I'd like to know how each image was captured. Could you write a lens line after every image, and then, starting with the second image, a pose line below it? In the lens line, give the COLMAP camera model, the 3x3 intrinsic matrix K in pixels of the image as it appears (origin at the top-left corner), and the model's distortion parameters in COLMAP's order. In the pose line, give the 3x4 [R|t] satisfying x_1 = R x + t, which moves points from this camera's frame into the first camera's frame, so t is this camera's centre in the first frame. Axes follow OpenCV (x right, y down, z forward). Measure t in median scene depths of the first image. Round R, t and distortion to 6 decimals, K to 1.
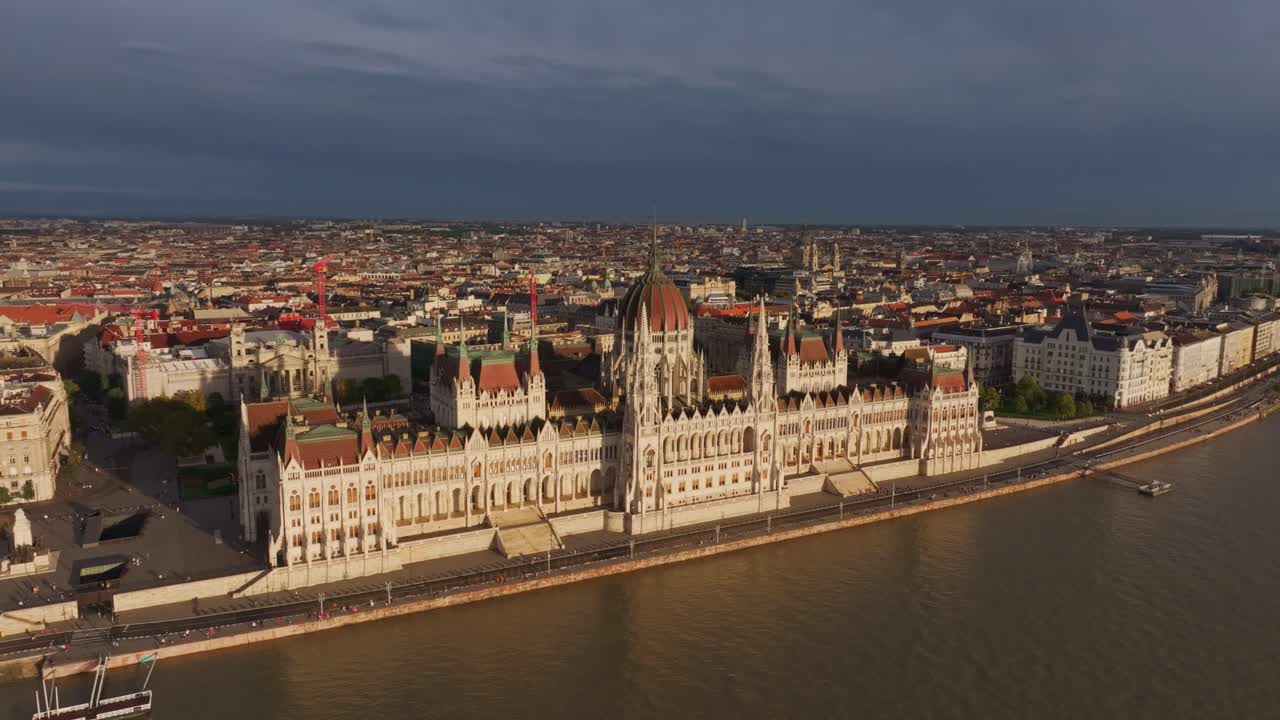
lens RADIAL K [[899.1, 0, 647.8], [0, 899.1, 355.3], [0, 0, 1]] dist [0.005442, 0.004044]
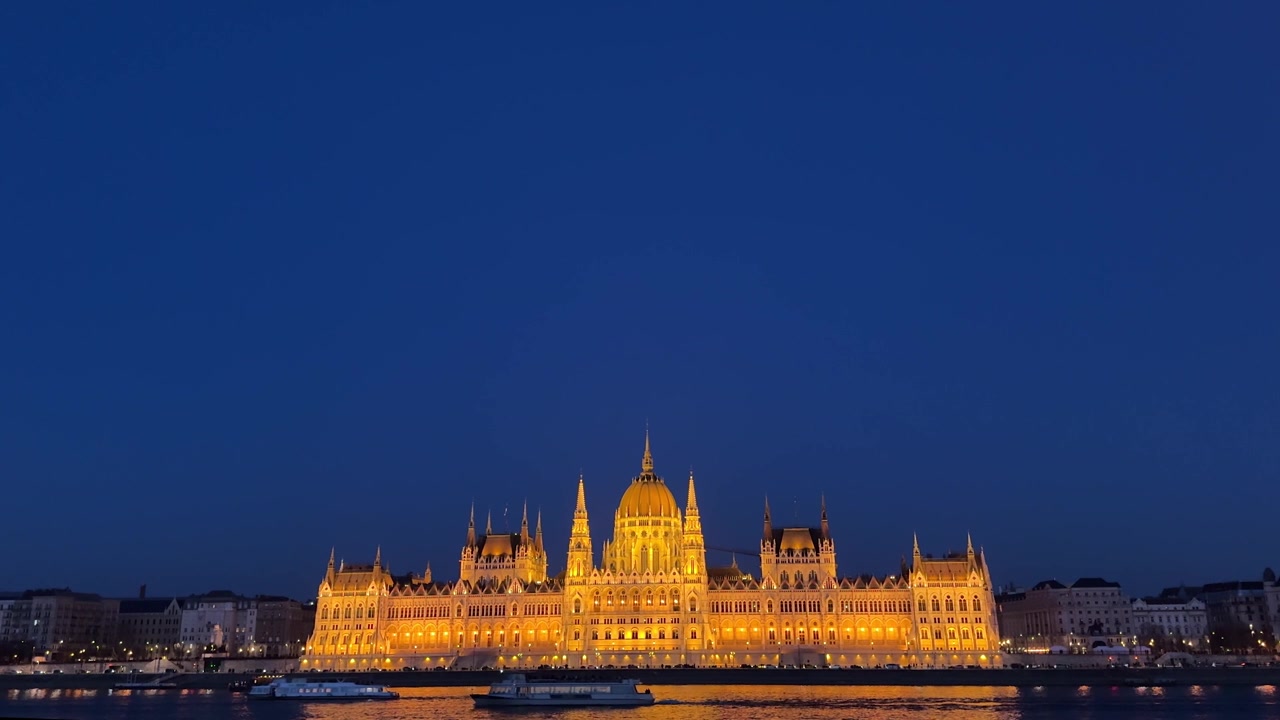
lens RADIAL K [[1071.2, 0, 641.5], [0, 1071.2, 339.9], [0, 0, 1]] dist [0.182556, -0.379693]
pose [[0.796328, -0.182880, -0.576556, 0.894860], [-0.077412, 0.914545, -0.397007, 0.327329], [0.599891, 0.360780, 0.714121, -0.121875]]
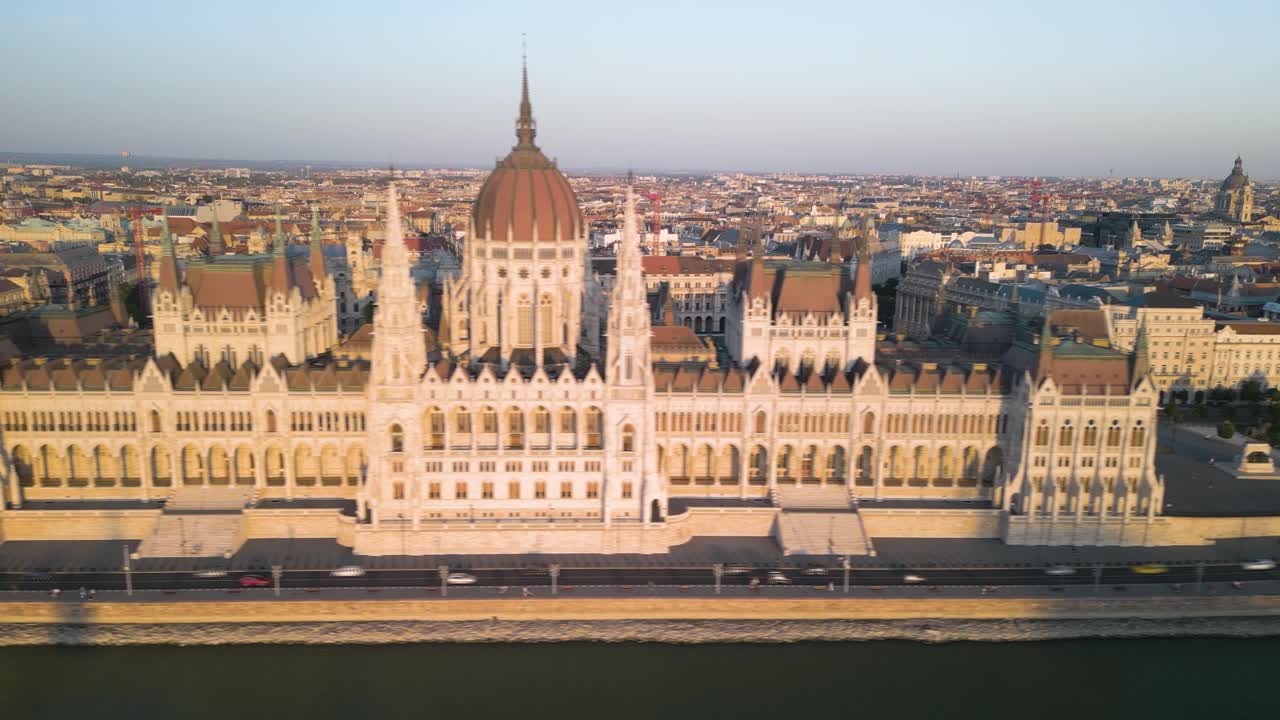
lens RADIAL K [[935.9, 0, 641.5], [0, 935.9, 348.3], [0, 0, 1]] dist [0.096135, -0.093895]
pose [[0.894666, 0.087909, -0.438000, 0.388994], [-0.074167, 0.996070, 0.048422, 0.008681], [0.440535, -0.010836, 0.897670, 0.444582]]
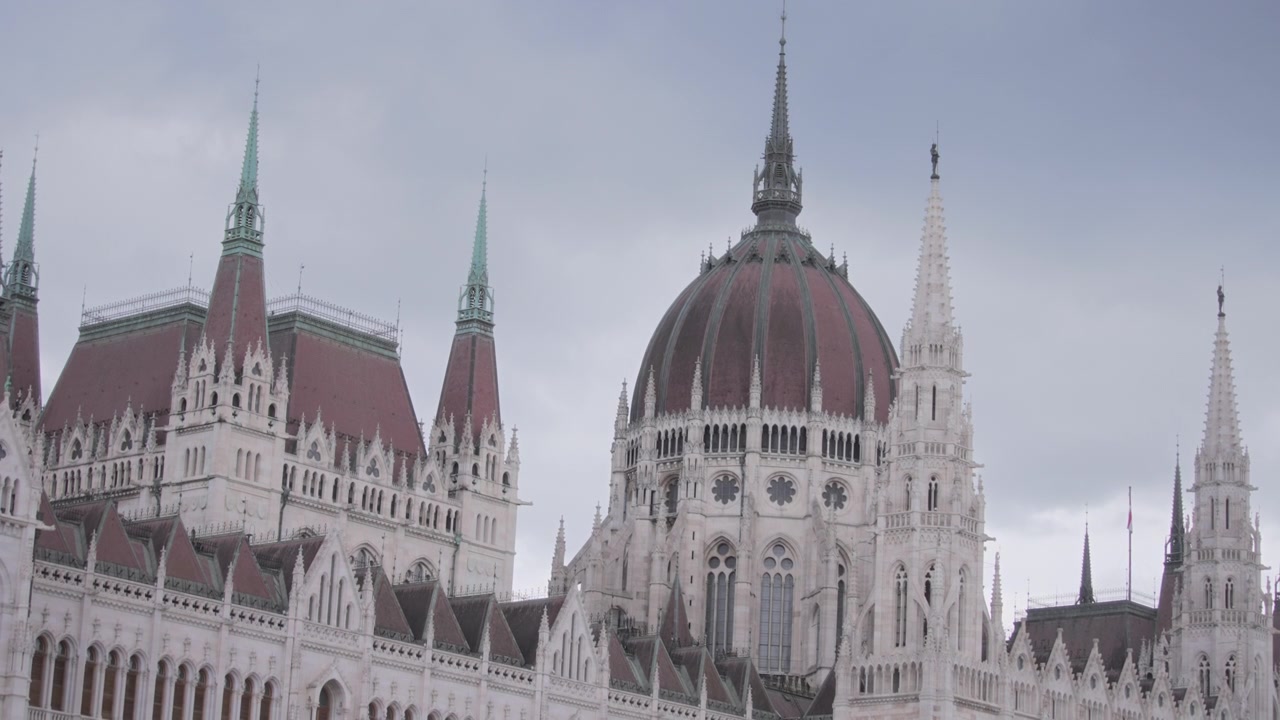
lens RADIAL K [[2819.0, 0, 641.4], [0, 2819.0, 388.5], [0, 0, 1]] dist [-0.101629, -0.190059]
pose [[0.937226, 0.125645, 0.325301, -0.296683], [0.008524, 0.924303, -0.381563, 0.264741], [-0.348619, 0.360384, 0.865210, 0.323884]]
